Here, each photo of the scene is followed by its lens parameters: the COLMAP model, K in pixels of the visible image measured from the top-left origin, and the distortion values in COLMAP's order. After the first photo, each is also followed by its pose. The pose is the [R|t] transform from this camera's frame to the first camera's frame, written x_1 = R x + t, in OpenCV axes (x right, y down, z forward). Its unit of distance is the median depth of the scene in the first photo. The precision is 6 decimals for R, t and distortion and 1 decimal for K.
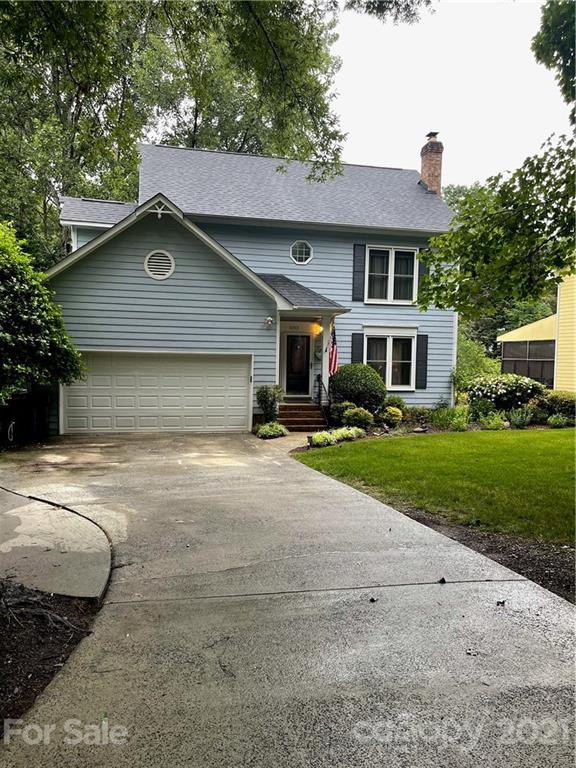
lens RADIAL K [[574.2, 0, 287.5], [0, 574.2, 387.1], [0, 0, 1]] dist [0.071724, -0.092506]
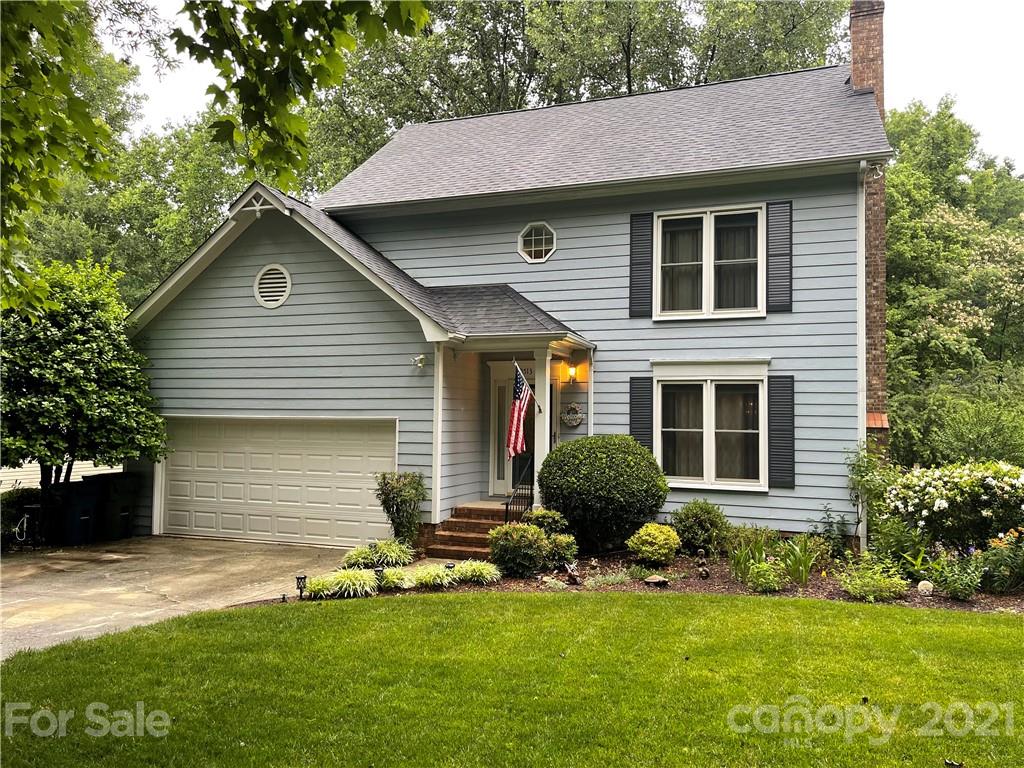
lens RADIAL K [[765.6, 0, 511.3], [0, 765.6, 379.6], [0, 0, 1]] dist [0.071724, -0.092506]
pose [[0.840045, -0.034044, -0.541447, 0.405025], [-0.022788, 0.994934, -0.097914, -0.019614], [0.542038, 0.094590, 0.835014, 0.345631]]
